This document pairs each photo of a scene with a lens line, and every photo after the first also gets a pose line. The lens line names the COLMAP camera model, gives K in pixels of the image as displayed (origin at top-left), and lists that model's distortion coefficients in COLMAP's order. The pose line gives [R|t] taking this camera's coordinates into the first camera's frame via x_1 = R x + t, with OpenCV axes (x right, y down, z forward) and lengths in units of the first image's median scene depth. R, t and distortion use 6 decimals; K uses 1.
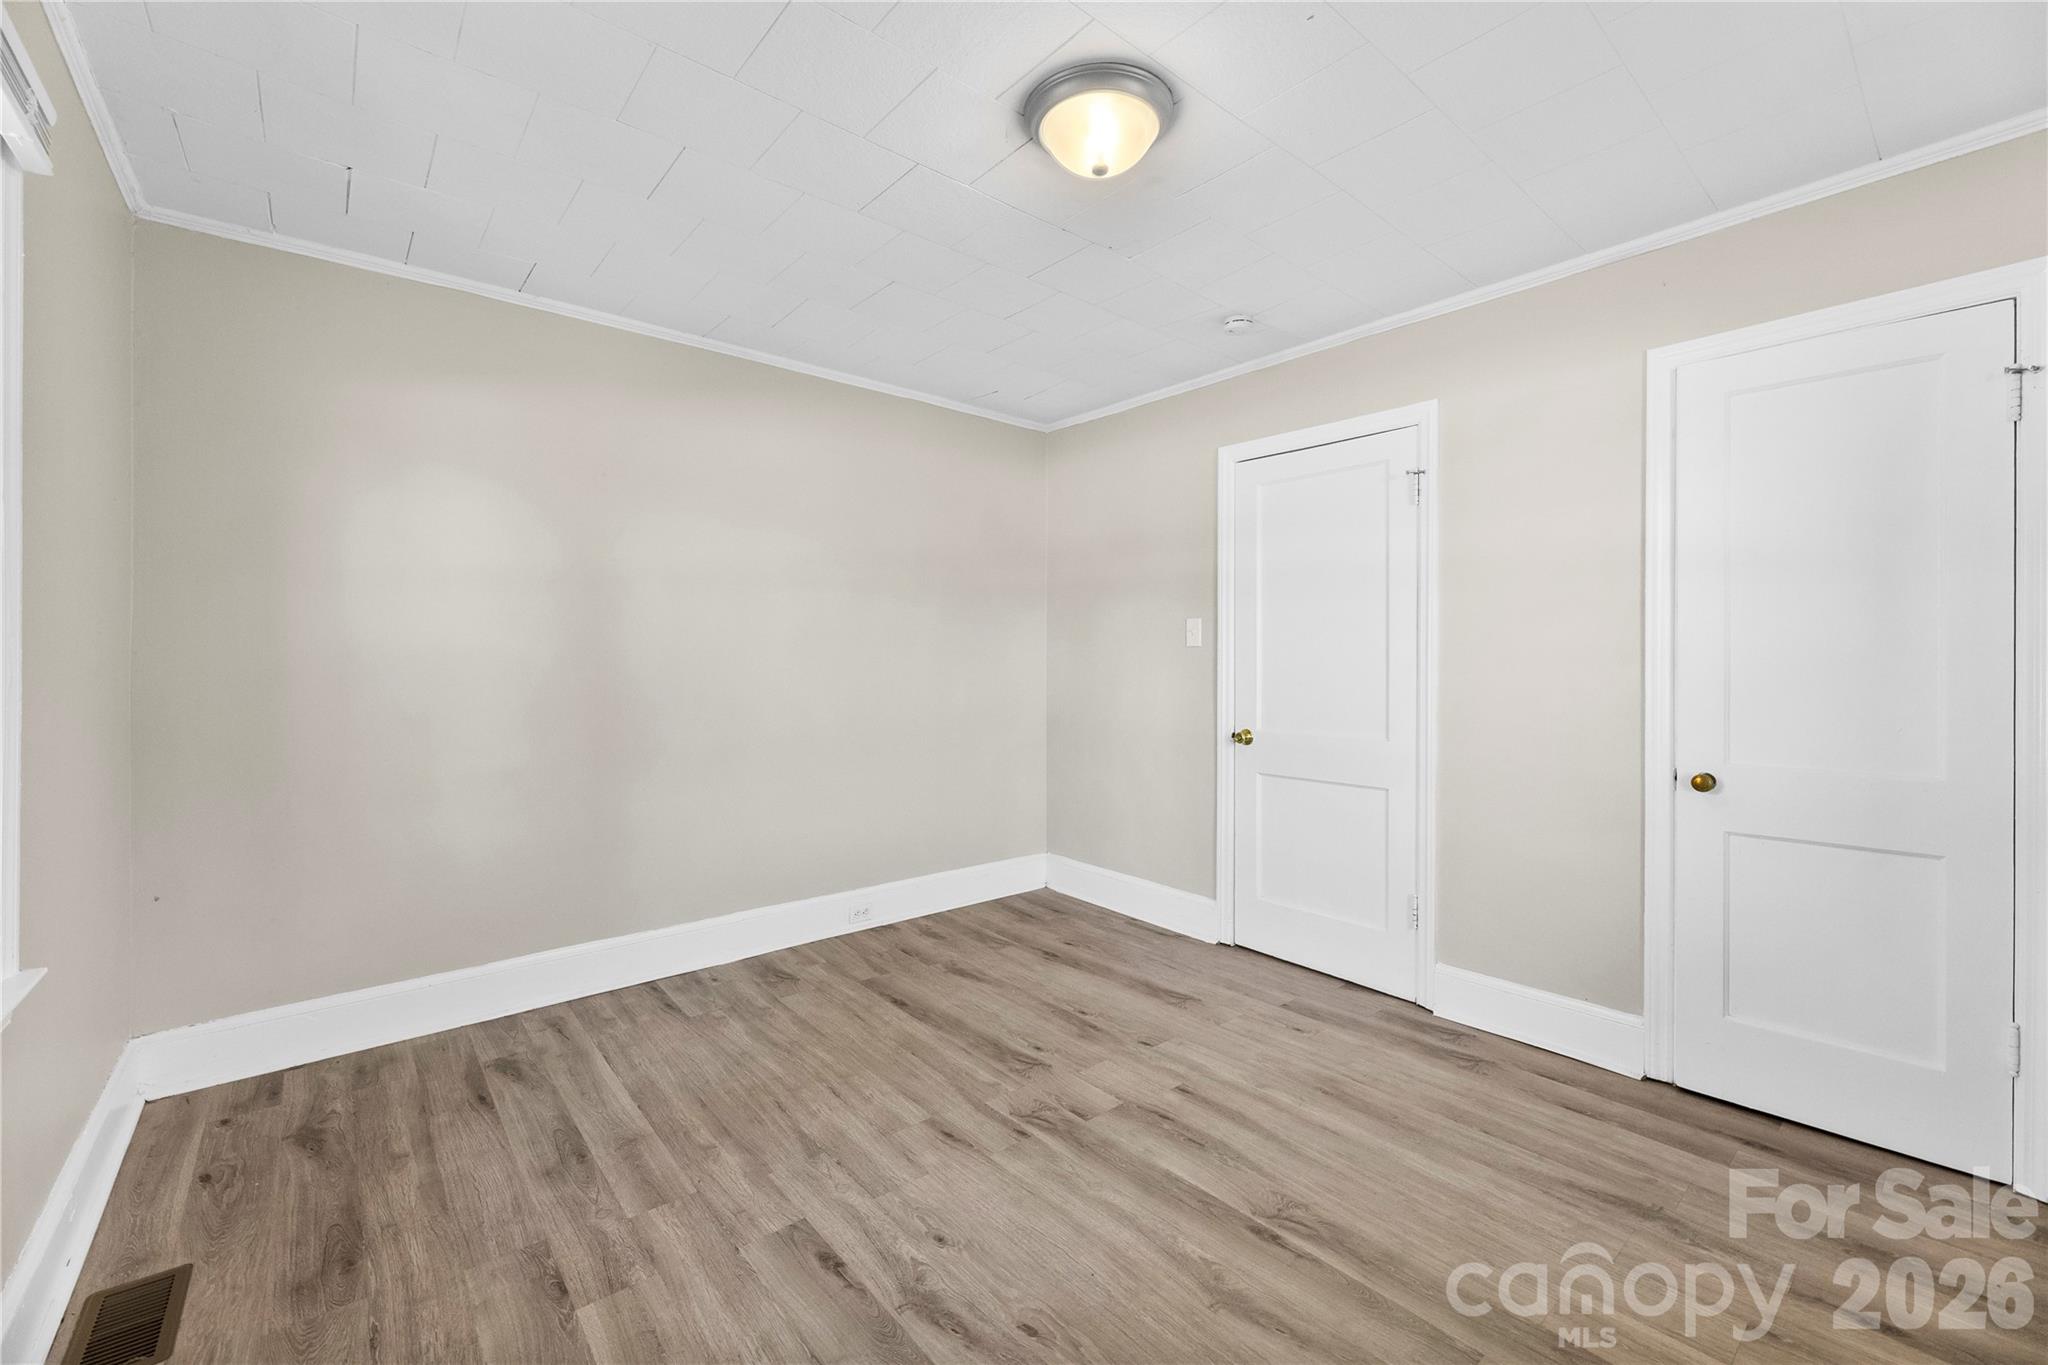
lens RADIAL K [[836.8, 0, 1024.1], [0, 836.8, 666.5], [0, 0, 1]] dist [-0.000246, 0.000867]
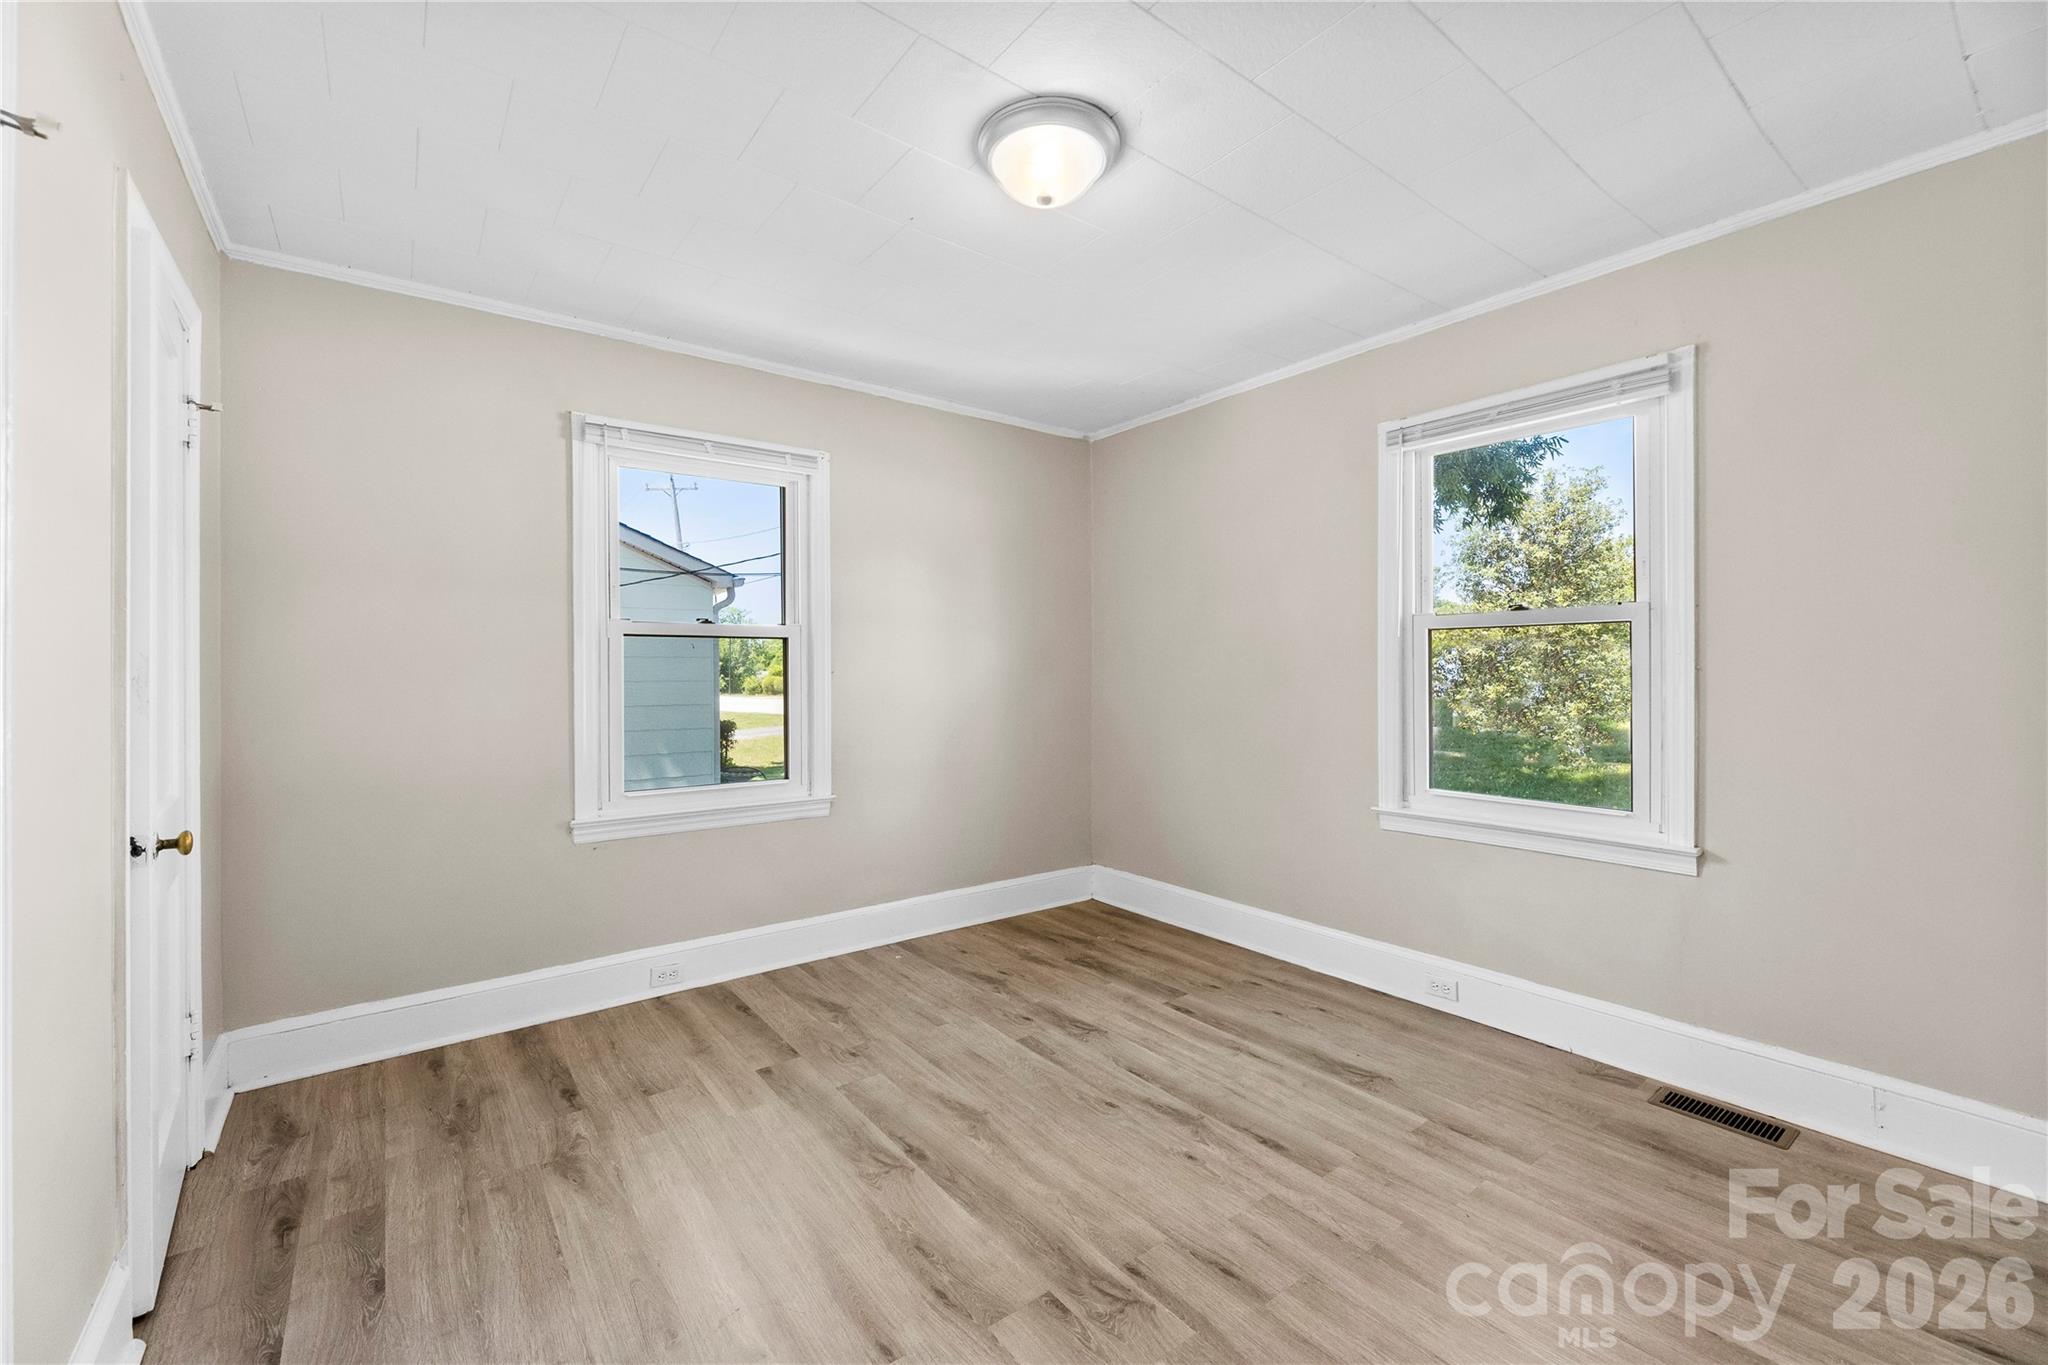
lens RADIAL K [[836.8, 0, 1021.9], [0, 836.8, 685.7], [0, 0, 1]] dist [-0.000246, 0.000867]
pose [[-0.998332, 0.000602, 0.057739, 0.064992], [0.002089, 0.999667, 0.025703, -0.014096], [-0.057704, 0.025781, -0.998001, 2.029107]]
